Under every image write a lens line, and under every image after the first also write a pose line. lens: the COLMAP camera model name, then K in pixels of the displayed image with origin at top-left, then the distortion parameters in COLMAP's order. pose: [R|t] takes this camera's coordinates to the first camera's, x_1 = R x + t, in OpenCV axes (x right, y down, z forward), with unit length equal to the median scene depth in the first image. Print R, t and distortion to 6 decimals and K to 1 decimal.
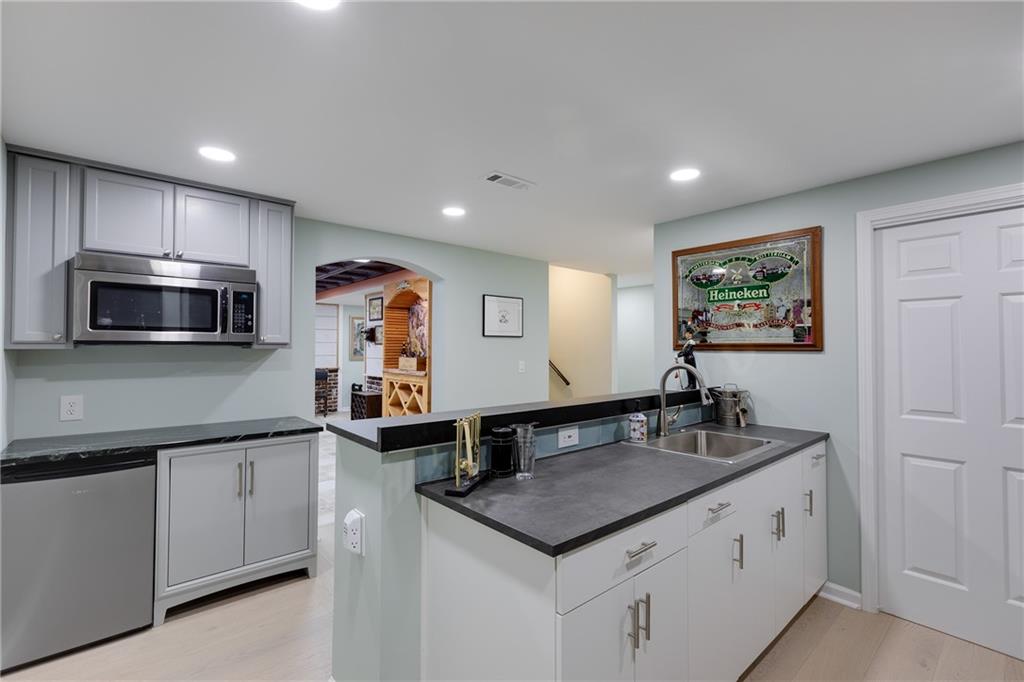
lens RADIAL K [[457.5, 0, 510.1], [0, 457.5, 337.6], [0, 0, 1]] dist [0.022656, -0.010237]
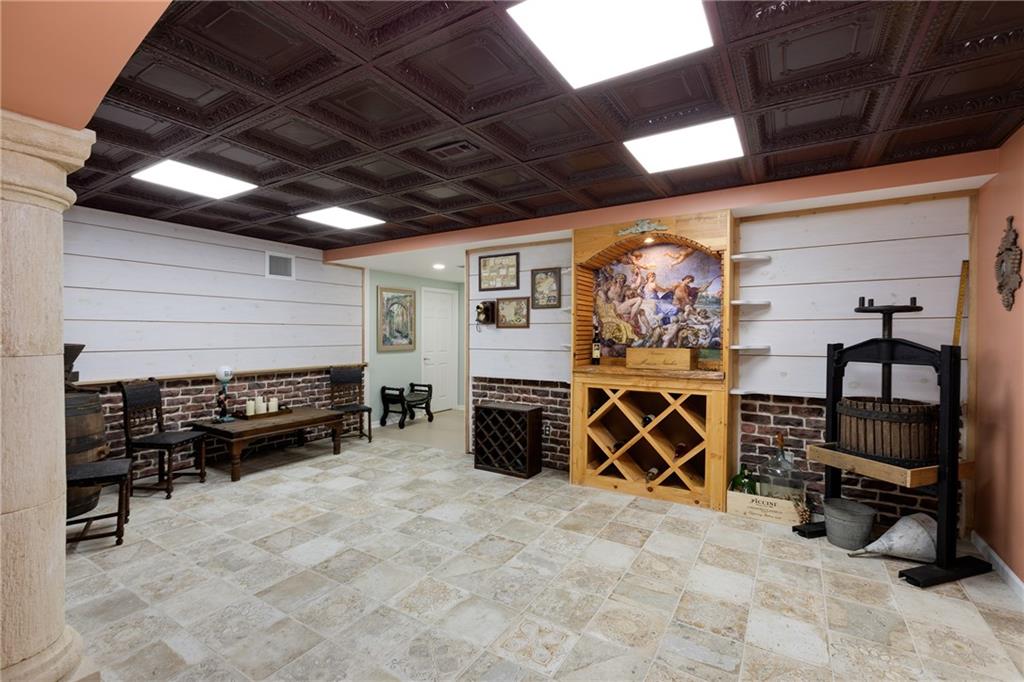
lens RADIAL K [[457.5, 0, 510.1], [0, 457.5, 337.6], [0, 0, 1]] dist [0.022656, -0.010237]
pose [[0.955385, -0.001348, 0.295360, -0.531398], [-0.006505, 0.999651, 0.025604, 0.013948], [-0.295291, -0.026383, 0.955043, 0.442941]]
